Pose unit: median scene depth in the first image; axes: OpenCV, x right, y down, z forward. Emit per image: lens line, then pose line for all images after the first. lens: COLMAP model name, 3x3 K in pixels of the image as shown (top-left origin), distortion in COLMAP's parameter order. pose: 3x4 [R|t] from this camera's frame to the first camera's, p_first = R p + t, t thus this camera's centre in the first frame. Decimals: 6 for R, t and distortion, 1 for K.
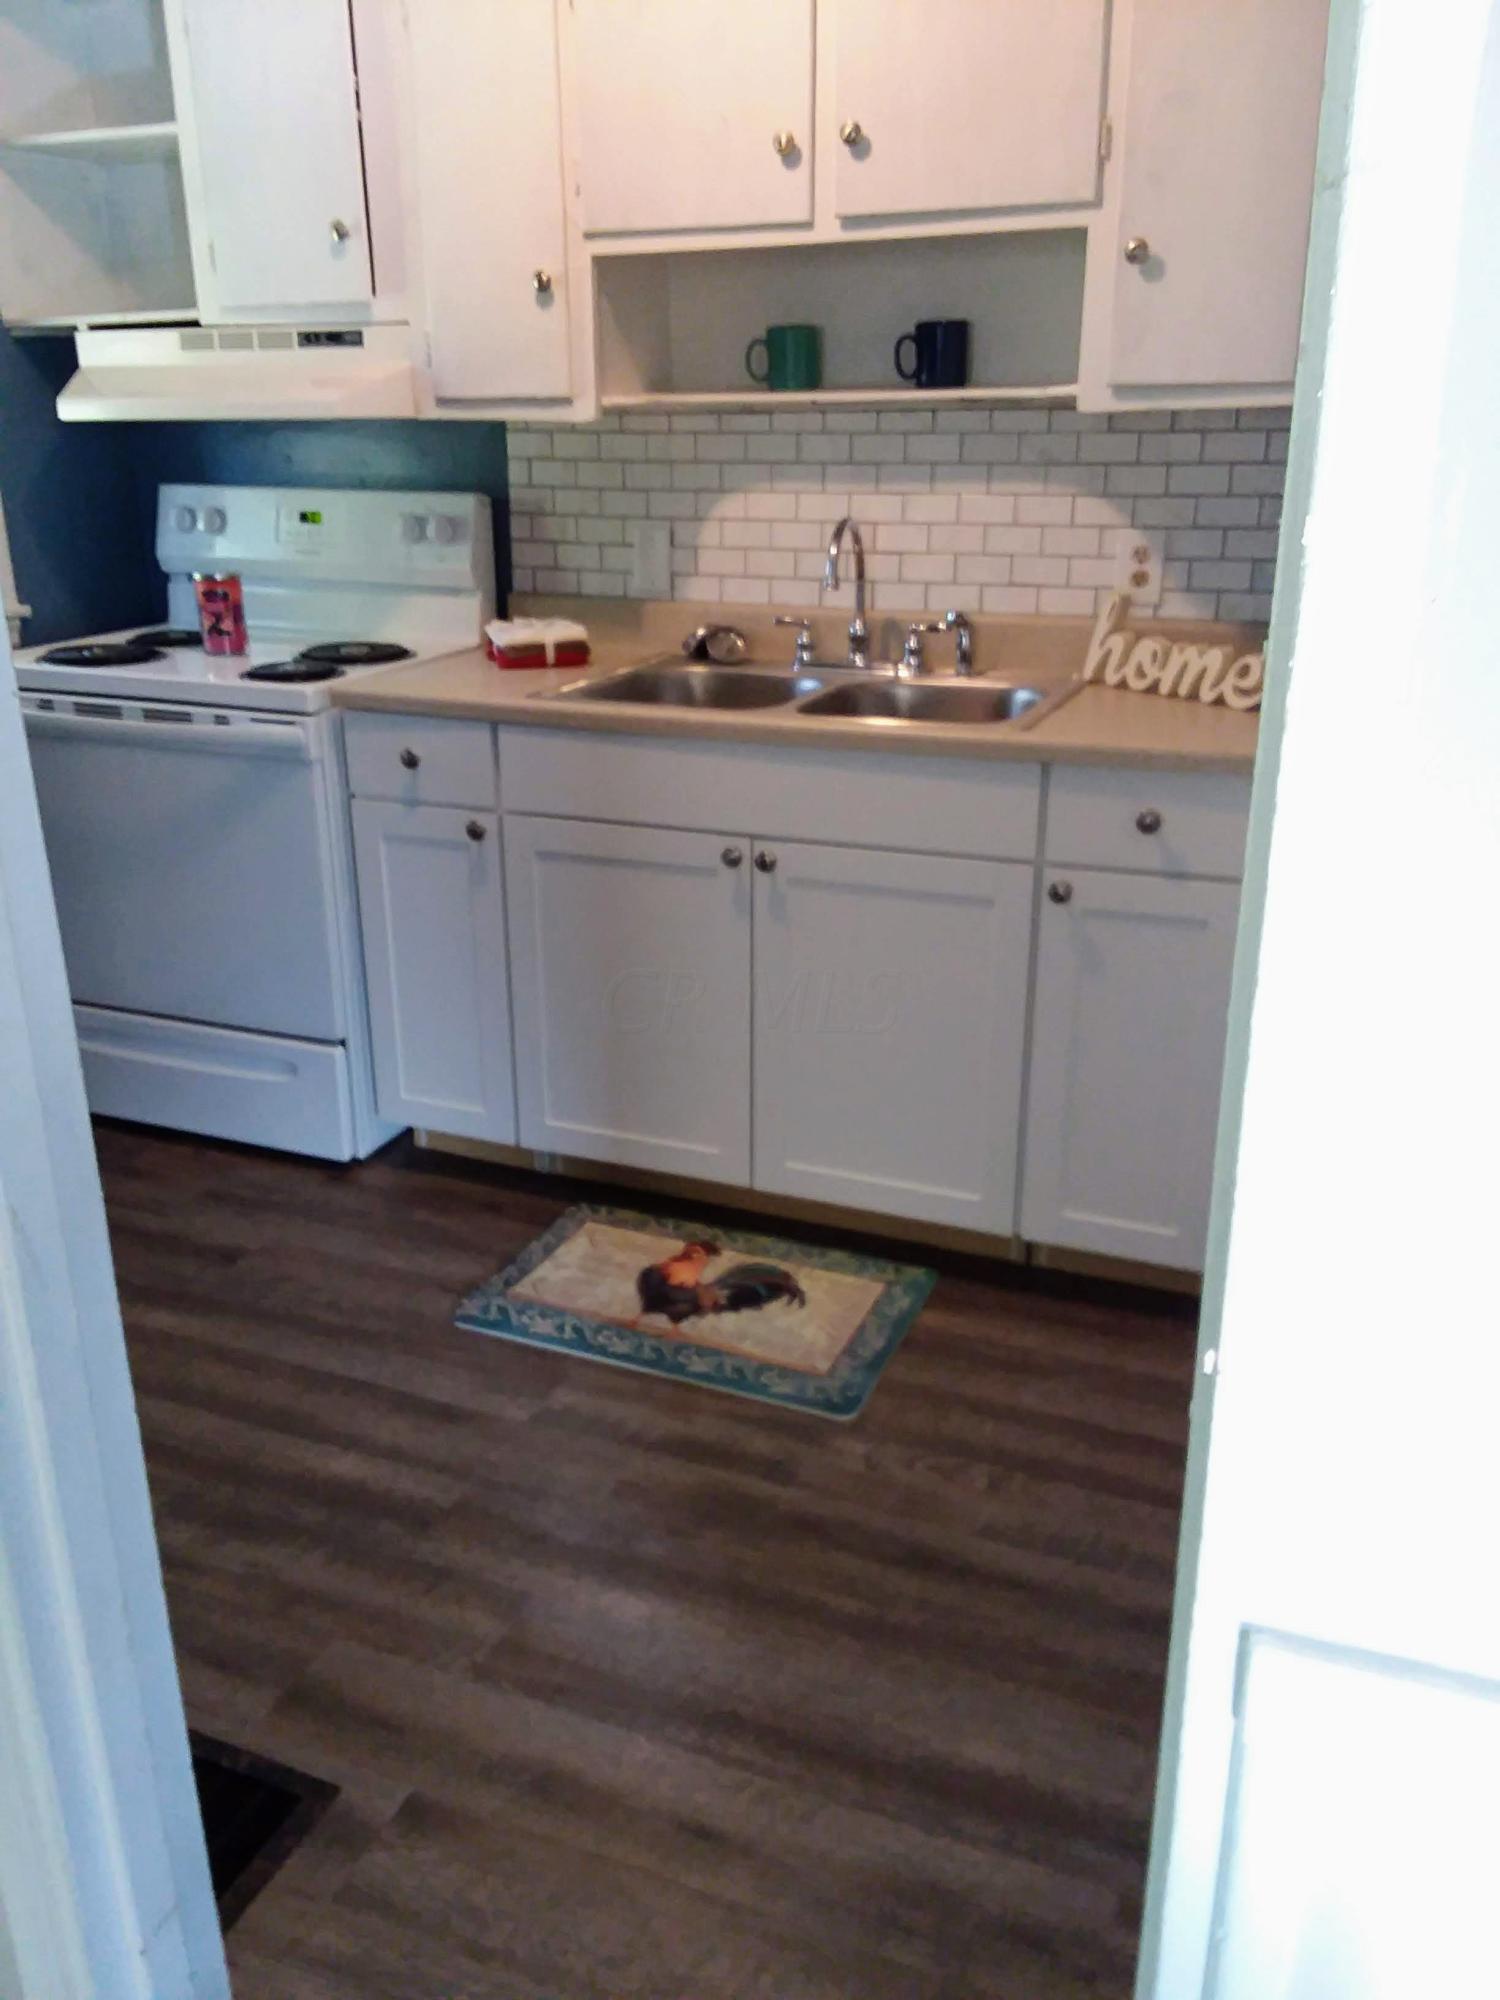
lens RADIAL K [[1587.0, 0, 818.7], [0, 1587.0, 945.4], [0, 0, 1]] dist [0.155059, -0.235249]
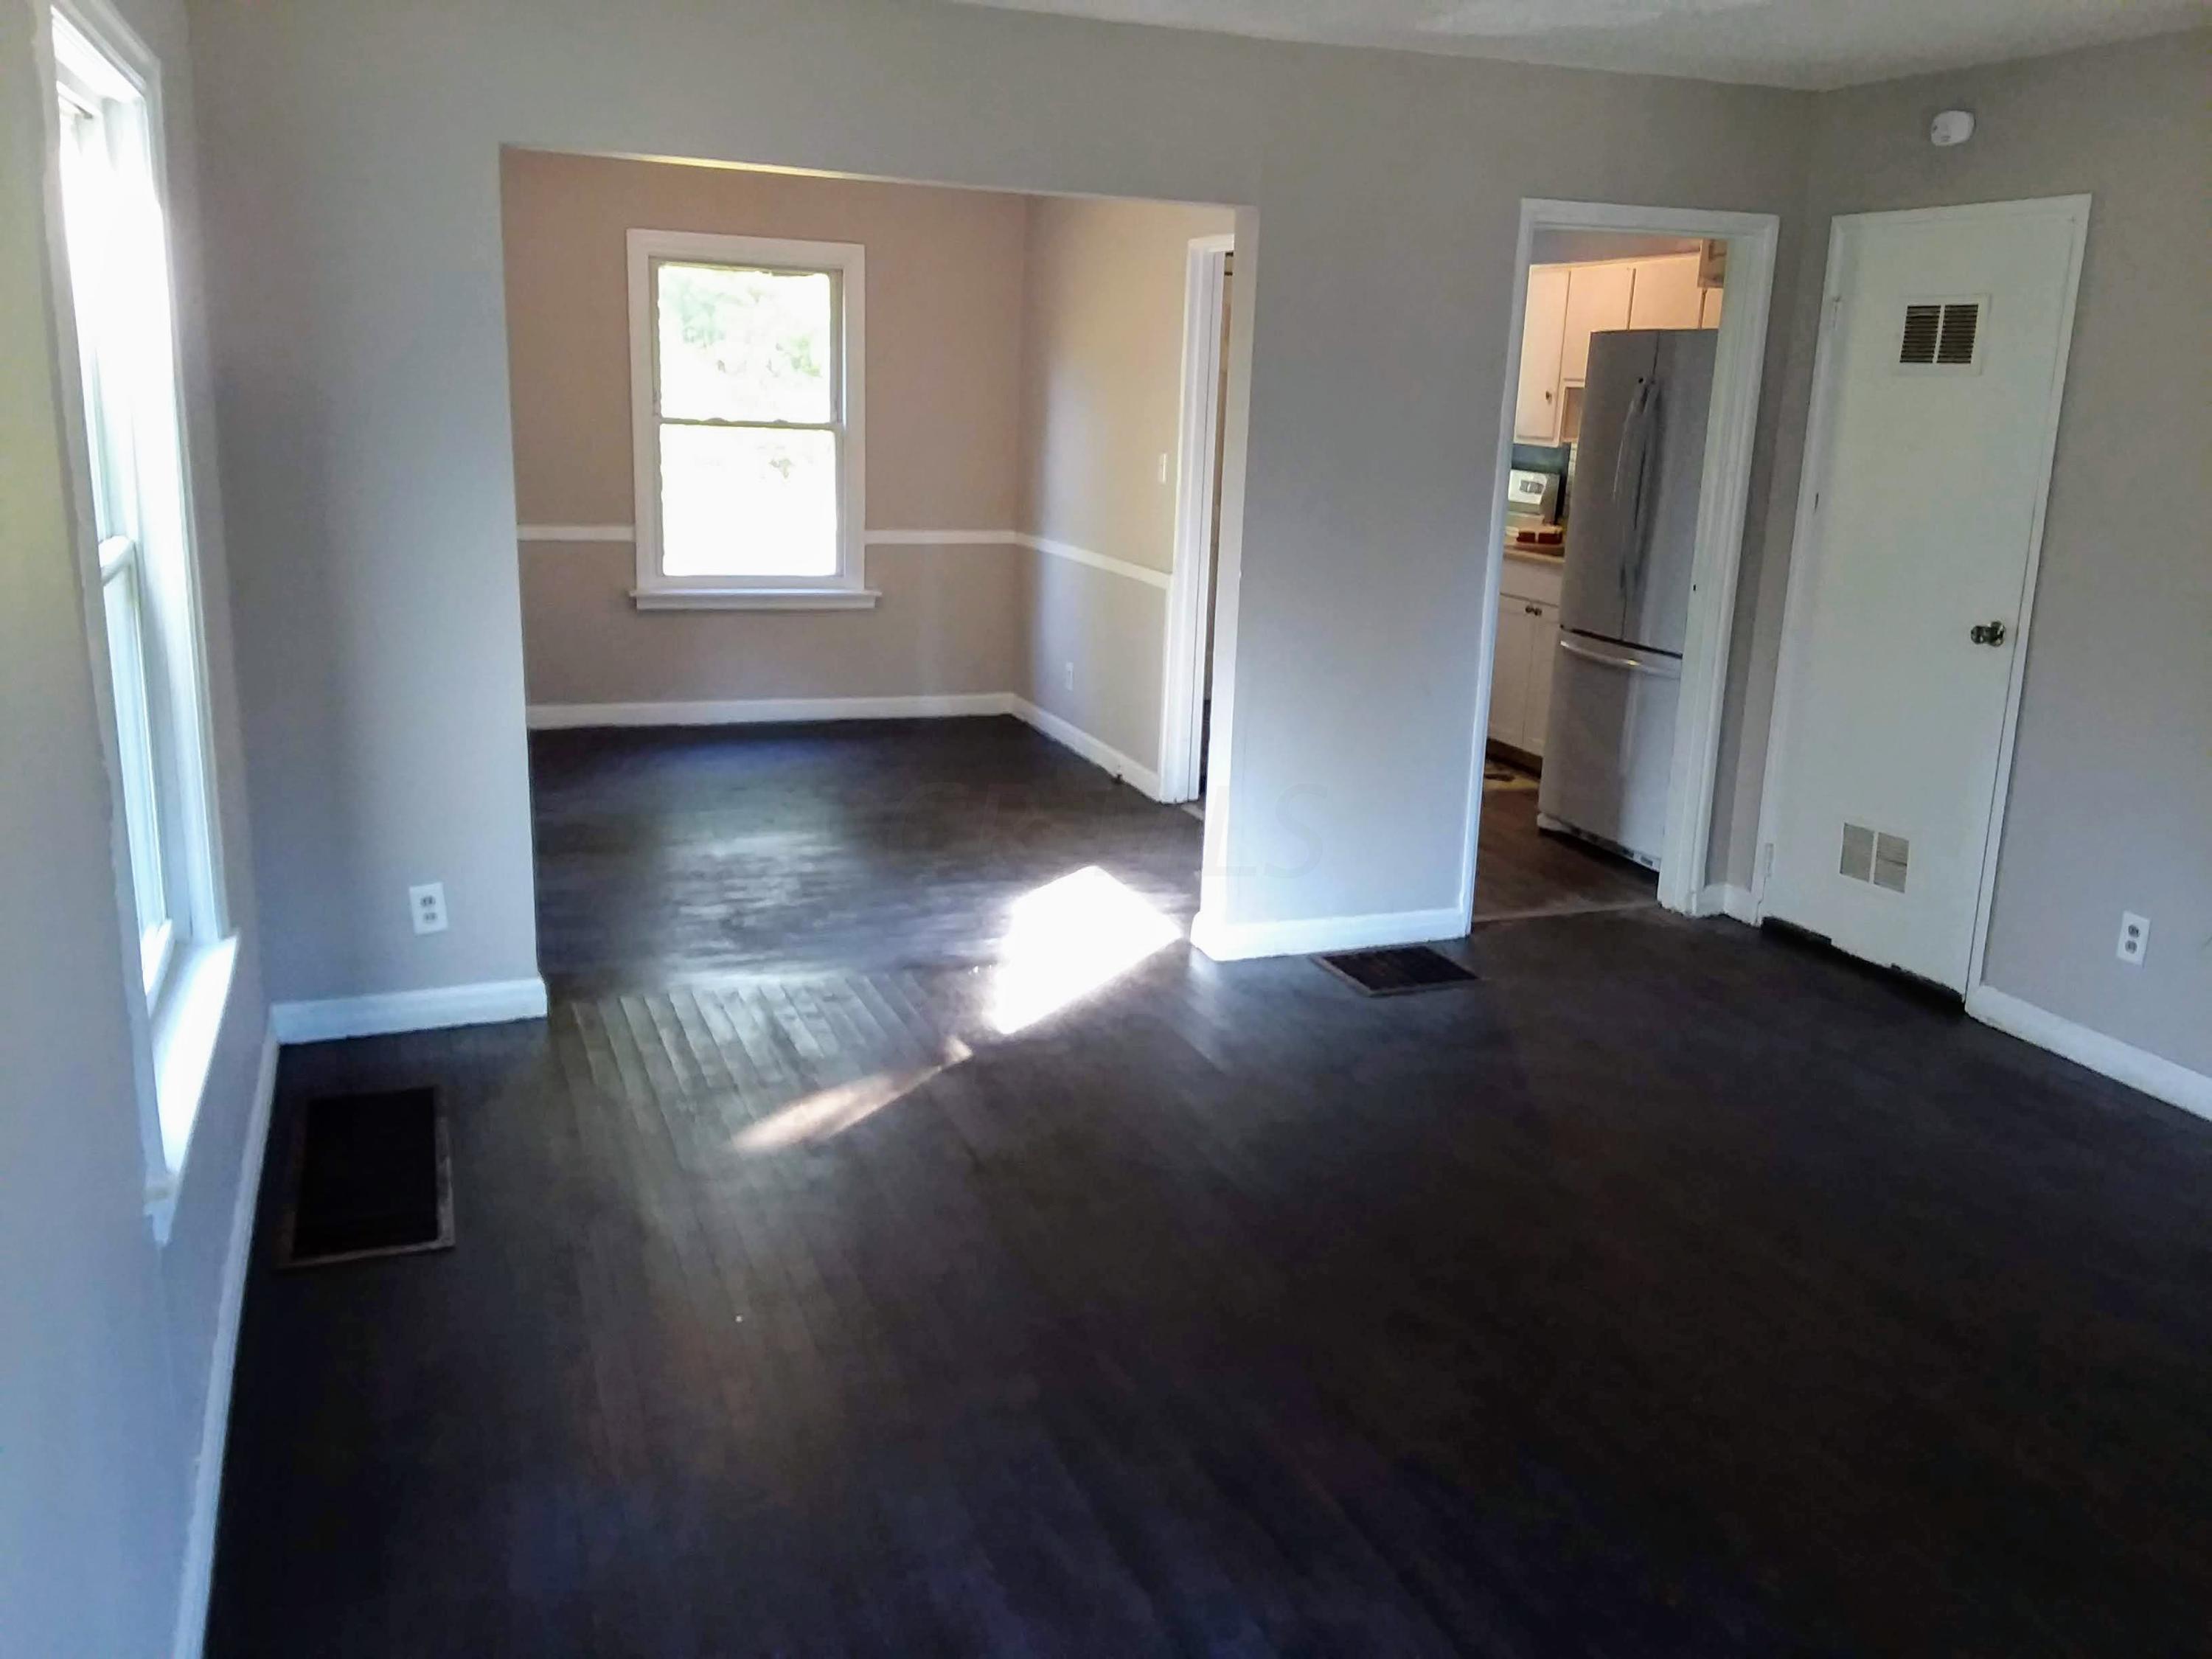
lens RADIAL K [[1755.3, 0, 1111.2], [0, 1755.3, 773.9], [0, 0, 1]] dist [0.155059, -0.235249]
pose [[0.695217, 0.203204, -0.689479, 1.422269], [-0.287960, 0.957608, -0.008129, 0.395782], [0.658599, 0.204194, 0.724260, -1.395449]]
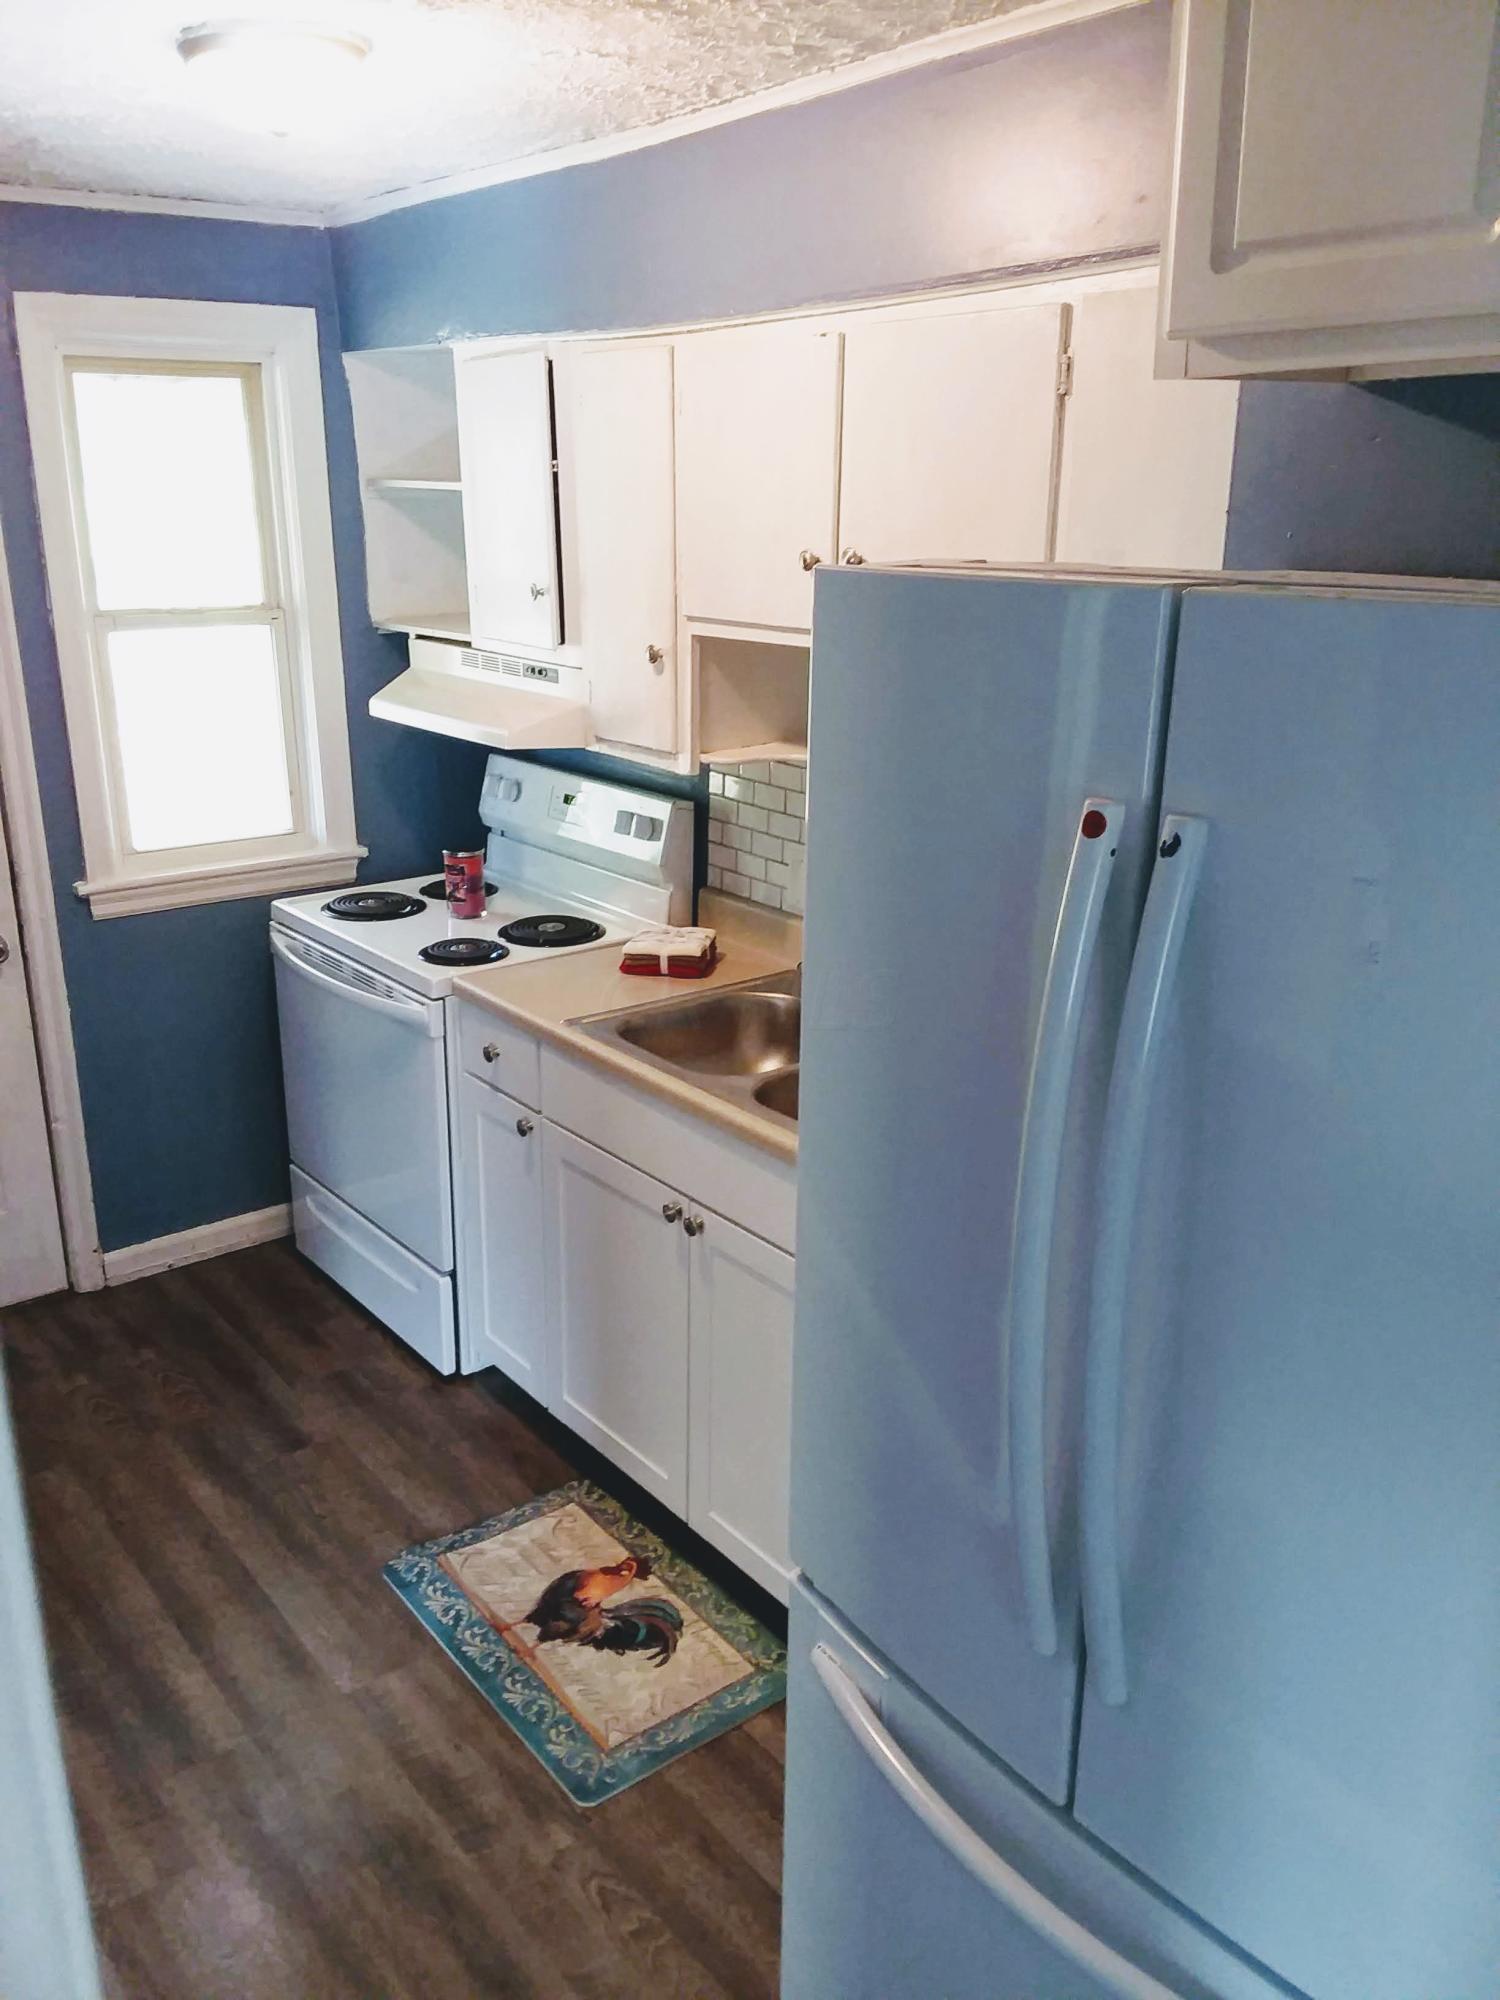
lens RADIAL K [[1590.2, 0, 750.0], [0, 1590.2, 1000.0], [0, 0, 1]] dist [0.131063, -0.232377]
pose [[0.880151, 0.161750, -0.446286, 0.404999], [-0.178687, 0.983897, 0.004198, -0.192066], [0.439779, 0.076050, 0.894880, 0.074232]]
